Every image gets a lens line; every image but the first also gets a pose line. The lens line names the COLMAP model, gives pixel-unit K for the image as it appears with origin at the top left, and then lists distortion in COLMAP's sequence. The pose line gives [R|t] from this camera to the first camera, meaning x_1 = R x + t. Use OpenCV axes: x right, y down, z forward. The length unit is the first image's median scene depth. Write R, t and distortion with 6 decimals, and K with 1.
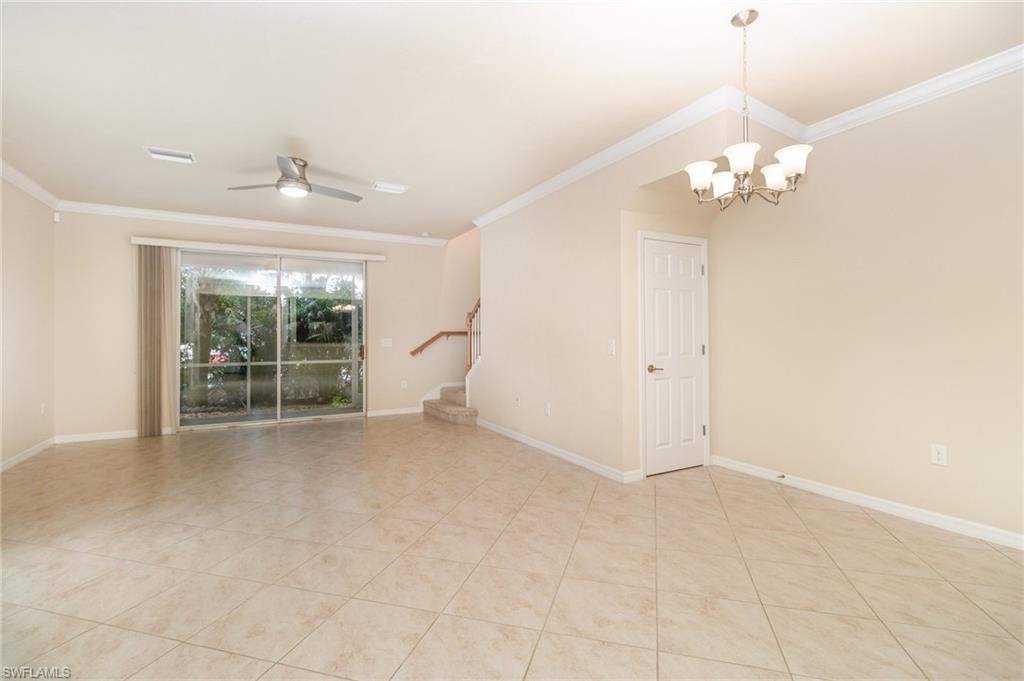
lens RADIAL K [[473.9, 0, 508.6], [0, 473.9, 333.3], [0, 0, 1]] dist [0.002413, -0.000335]
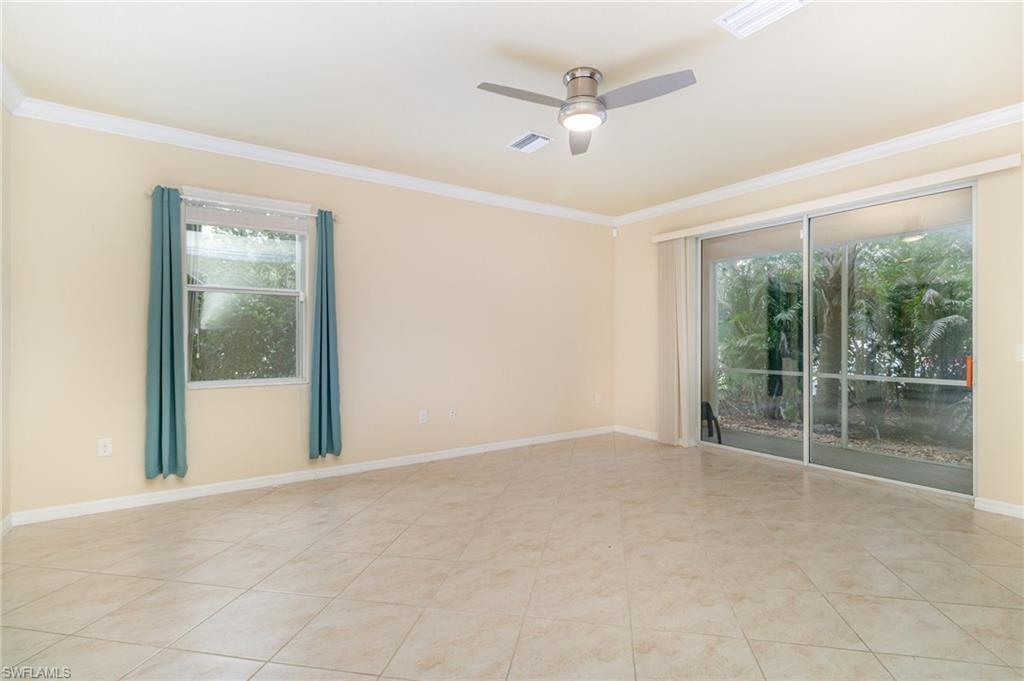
lens RADIAL K [[473.9, 0, 517.8], [0, 473.9, 344.4], [0, 0, 1]] dist [0.002413, -0.000335]
pose [[0.112808, 0.018380, -0.993447, 0.131390], [0.007366, 0.999786, 0.019334, -0.000901], [0.993589, -0.009499, 0.112649, 0.538090]]
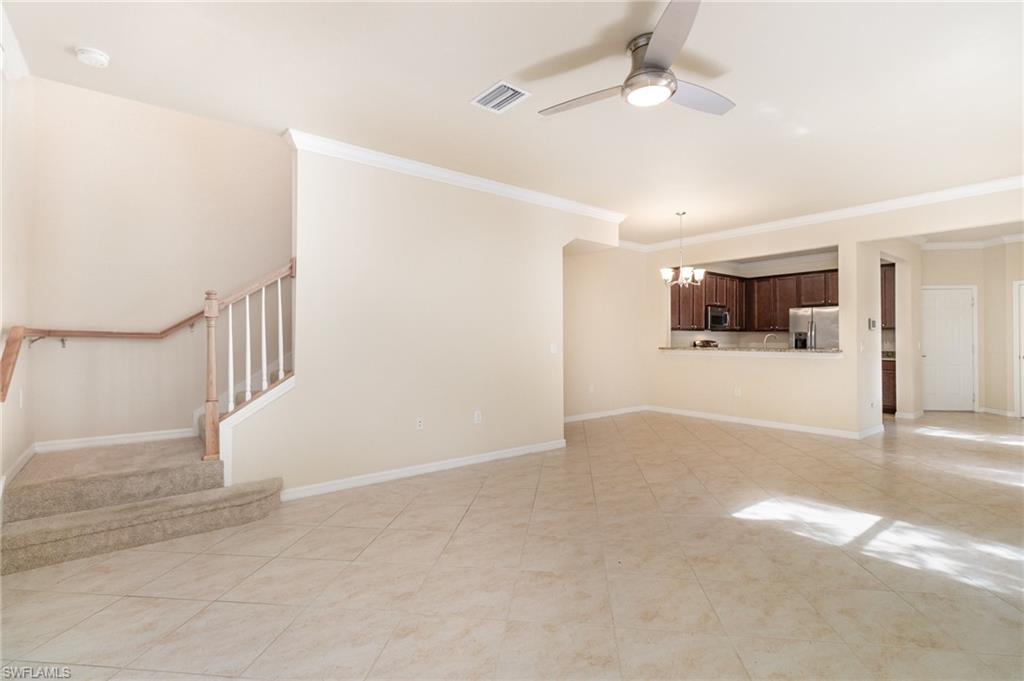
lens RADIAL K [[473.9, 0, 517.6], [0, 473.9, 340.4], [0, 0, 1]] dist [0.002413, -0.000335]
pose [[-0.181340, 0.008304, 0.983385, -0.654042], [-0.003076, 0.999955, -0.009011, 0.009024], [-0.983416, -0.004659, -0.181306, 0.822462]]
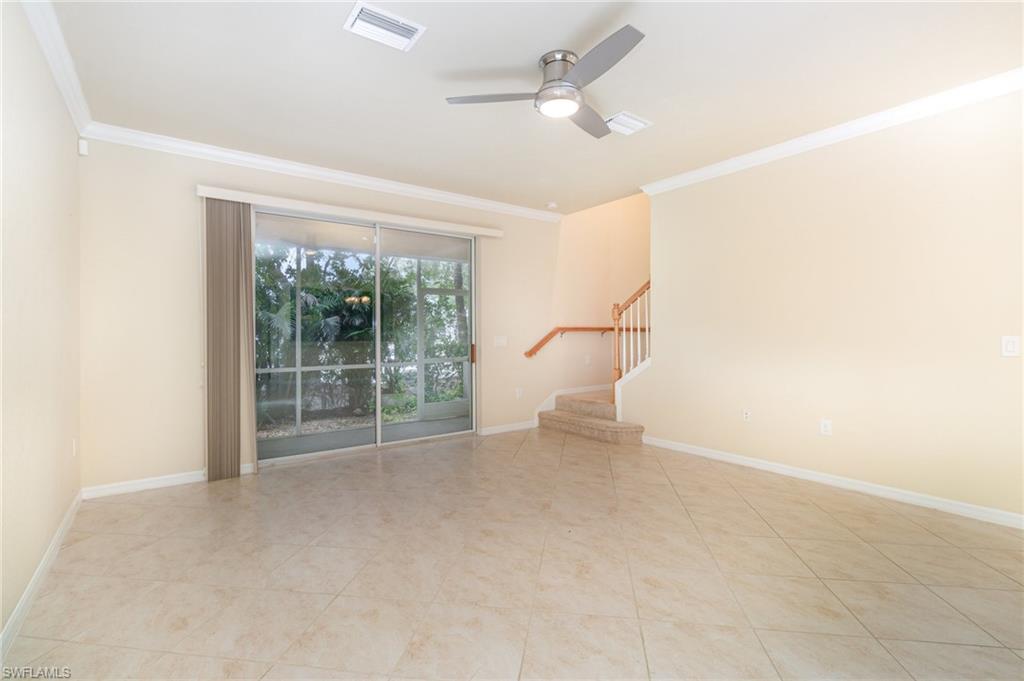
lens RADIAL K [[473.9, 0, 509.8], [0, 473.9, 335.6], [0, 0, 1]] dist [0.002413, -0.000335]
pose [[0.990377, -0.001336, 0.138388, -0.395833], [-0.000185, 0.999940, 0.010972, 0.002125], [-0.138394, -0.010892, 0.990317, 0.237615]]
